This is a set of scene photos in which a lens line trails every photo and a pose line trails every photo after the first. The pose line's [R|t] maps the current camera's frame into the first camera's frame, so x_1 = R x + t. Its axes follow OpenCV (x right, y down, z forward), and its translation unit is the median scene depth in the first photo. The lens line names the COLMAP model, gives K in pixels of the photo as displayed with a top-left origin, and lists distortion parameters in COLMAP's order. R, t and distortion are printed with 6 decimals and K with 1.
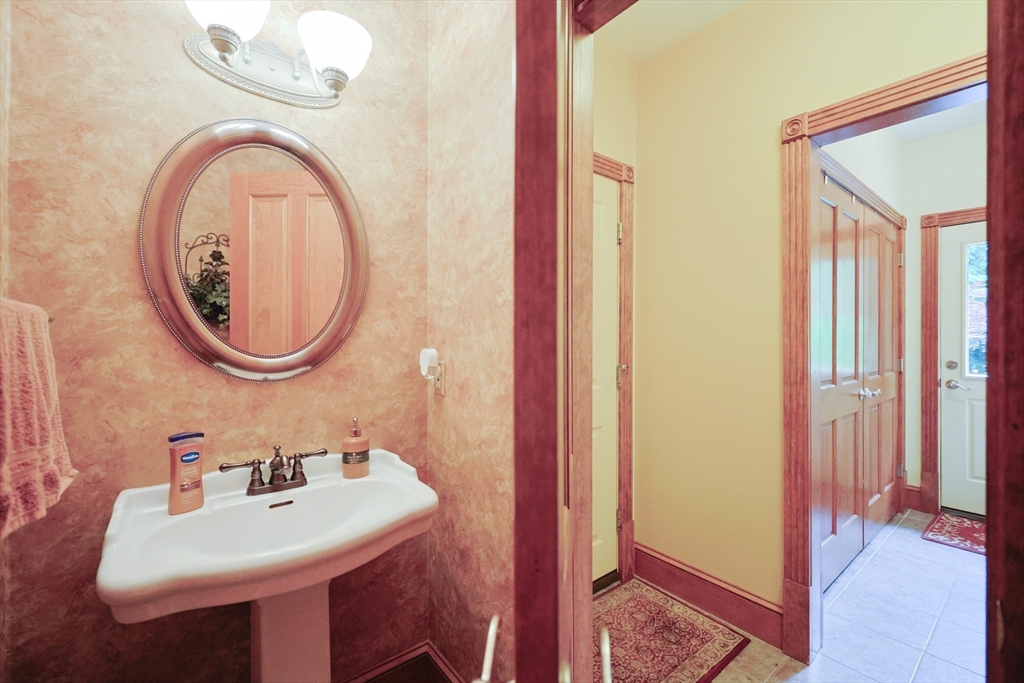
lens RADIAL K [[437.6, 0, 513.8], [0, 437.6, 337.7], [0, 0, 1]] dist [-0.000854, 0.000233]
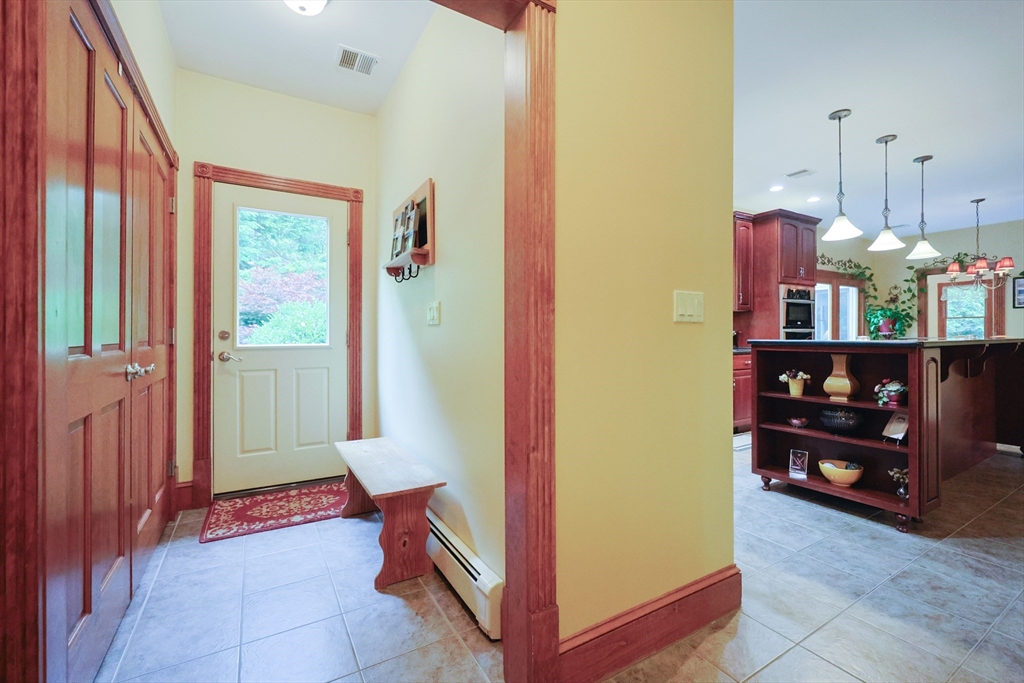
lens RADIAL K [[437.6, 0, 513.8], [0, 437.6, 337.7], [0, 0, 1]] dist [-0.000854, 0.000233]
pose [[0.135728, -0.001665, 0.990745, 0.181837], [-0.006383, 0.999976, 0.002555, 0.061221], [-0.990726, -0.006671, 0.135714, 0.280483]]
